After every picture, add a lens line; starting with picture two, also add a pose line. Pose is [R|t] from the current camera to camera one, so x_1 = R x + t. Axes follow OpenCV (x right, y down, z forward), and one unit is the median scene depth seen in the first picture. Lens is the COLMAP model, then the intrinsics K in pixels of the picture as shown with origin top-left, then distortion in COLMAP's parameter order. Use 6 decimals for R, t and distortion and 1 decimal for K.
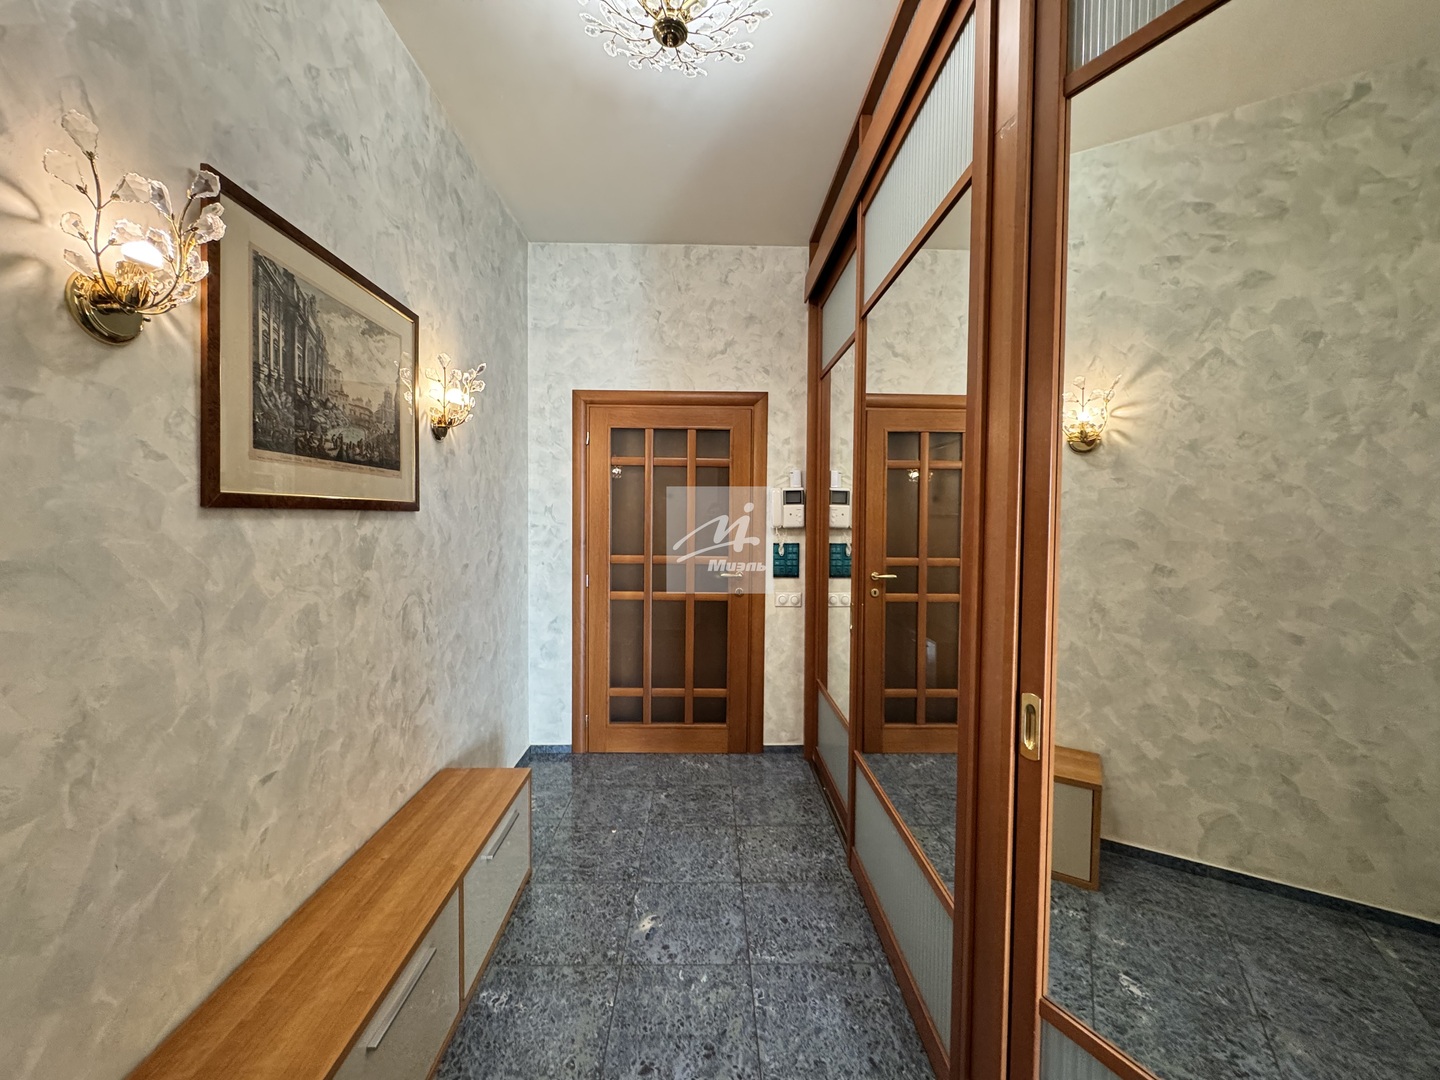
lens RADIAL K [[582.9, 0, 701.7], [0, 582.9, 538.3], [0, 0, 1]] dist [0.002092, -0.002327]
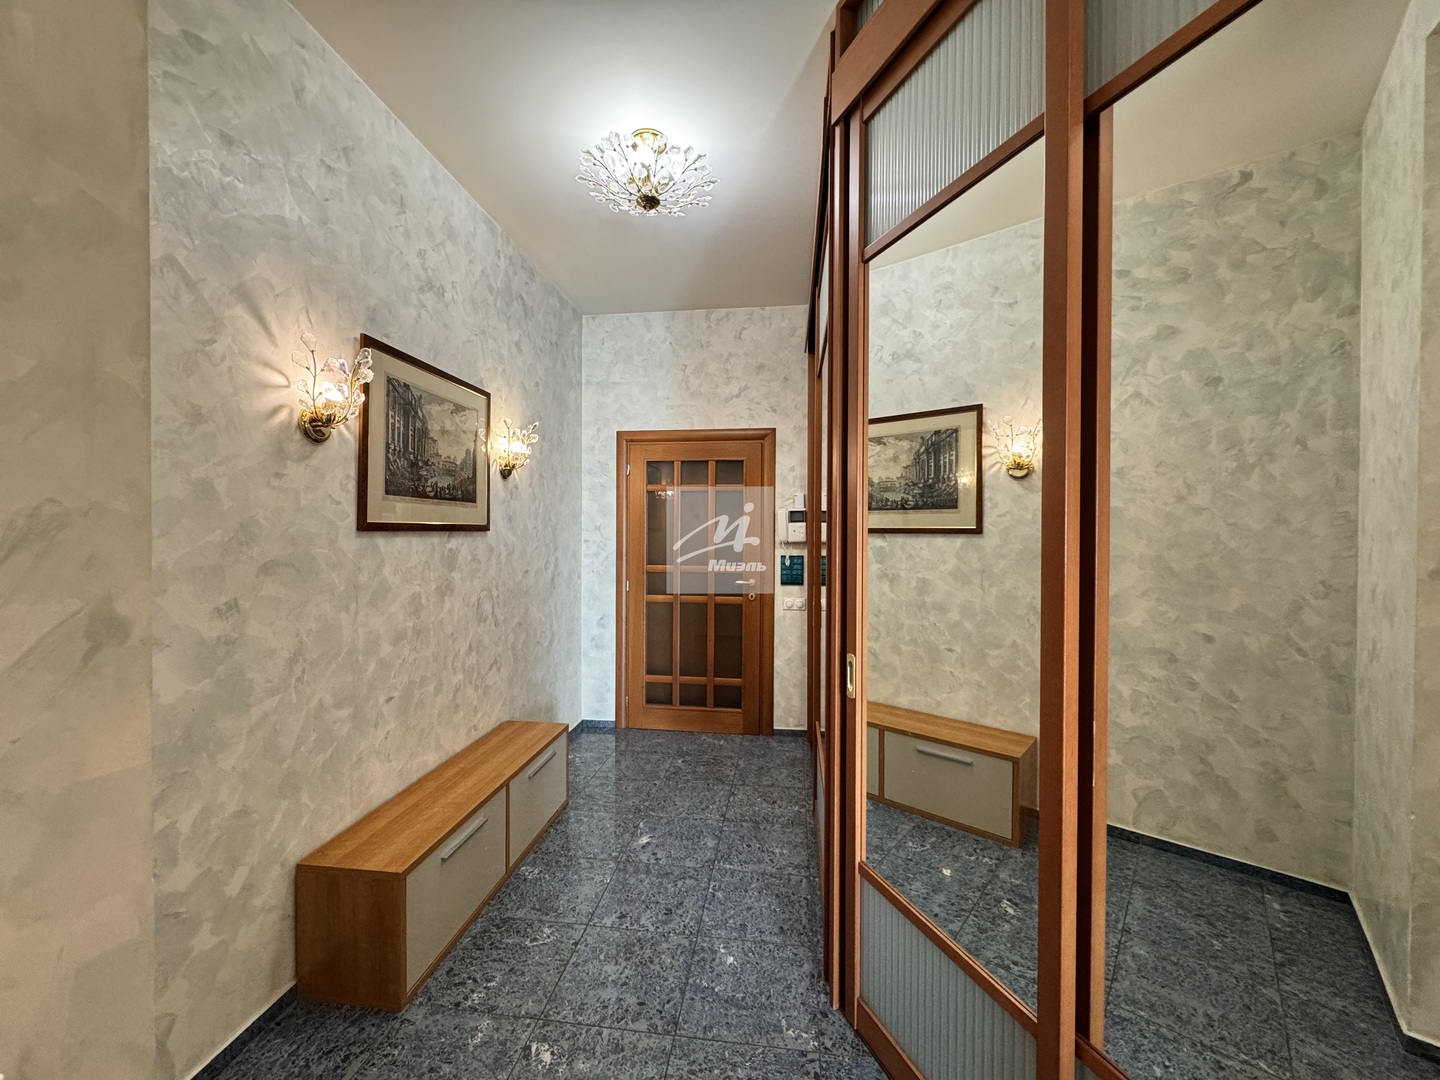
lens RADIAL K [[576.6, 0, 718.1], [0, 576.6, 538.9], [0, 0, 1]] dist [-0.002276, -0.000273]
pose [[0.993986, -0.000719, -0.109507, 0.181282], [-0.001899, 0.999715, -0.023802, 0.003845], [0.109493, 0.023867, 0.993701, -0.269214]]
